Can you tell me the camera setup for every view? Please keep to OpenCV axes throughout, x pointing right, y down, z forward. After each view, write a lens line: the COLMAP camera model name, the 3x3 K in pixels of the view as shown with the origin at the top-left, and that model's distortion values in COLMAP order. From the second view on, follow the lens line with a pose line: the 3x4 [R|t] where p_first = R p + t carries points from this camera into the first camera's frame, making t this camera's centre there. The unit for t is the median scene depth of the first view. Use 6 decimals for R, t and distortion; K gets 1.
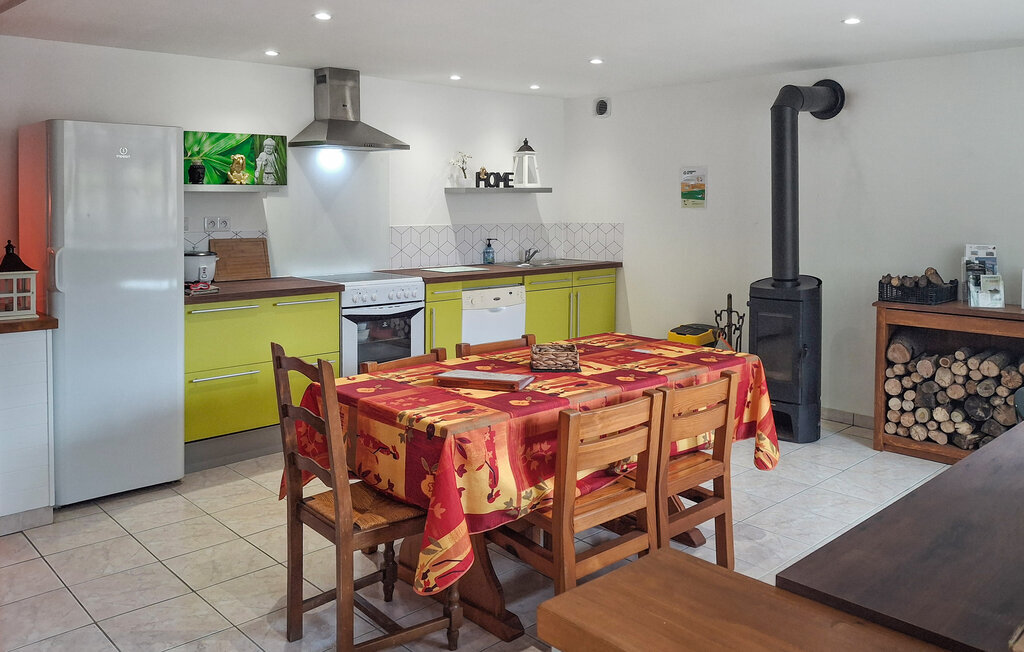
lens RADIAL K [[797.7, 0, 505.2], [0, 797.7, 322.6], [0, 0, 1]] dist [0.001372, -0.011144]
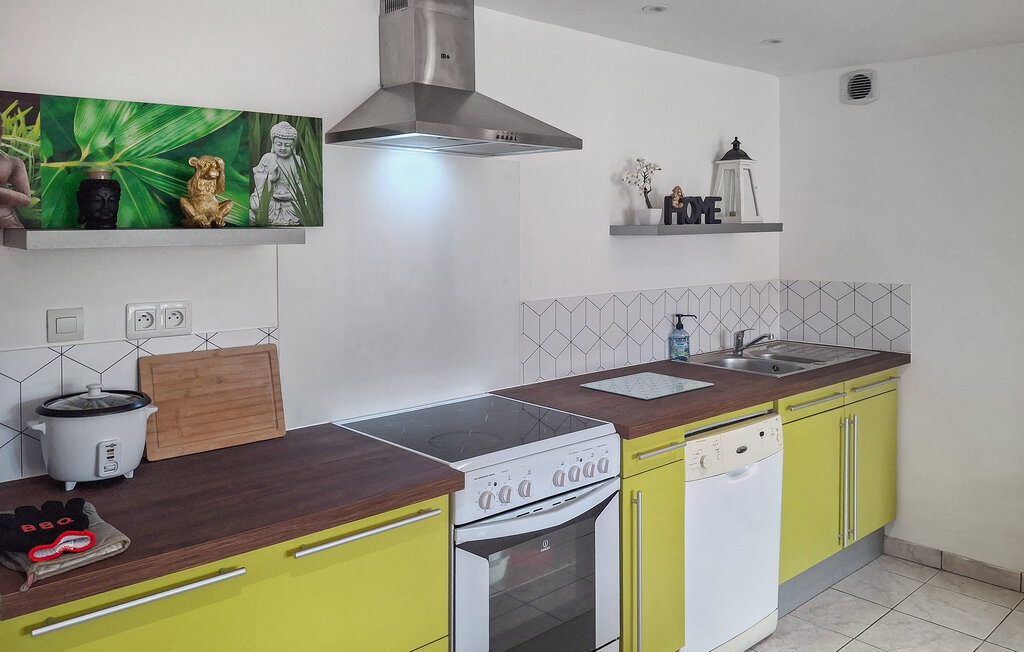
lens RADIAL K [[797.7, 0, 520.4], [0, 797.7, 328.6], [0, 0, 1]] dist [0.001372, -0.011144]
pose [[0.999862, -0.001667, -0.016534, -0.155984], [0.001272, 0.999714, -0.023881, -0.104608], [0.016569, 0.023857, 0.999578, 0.557885]]
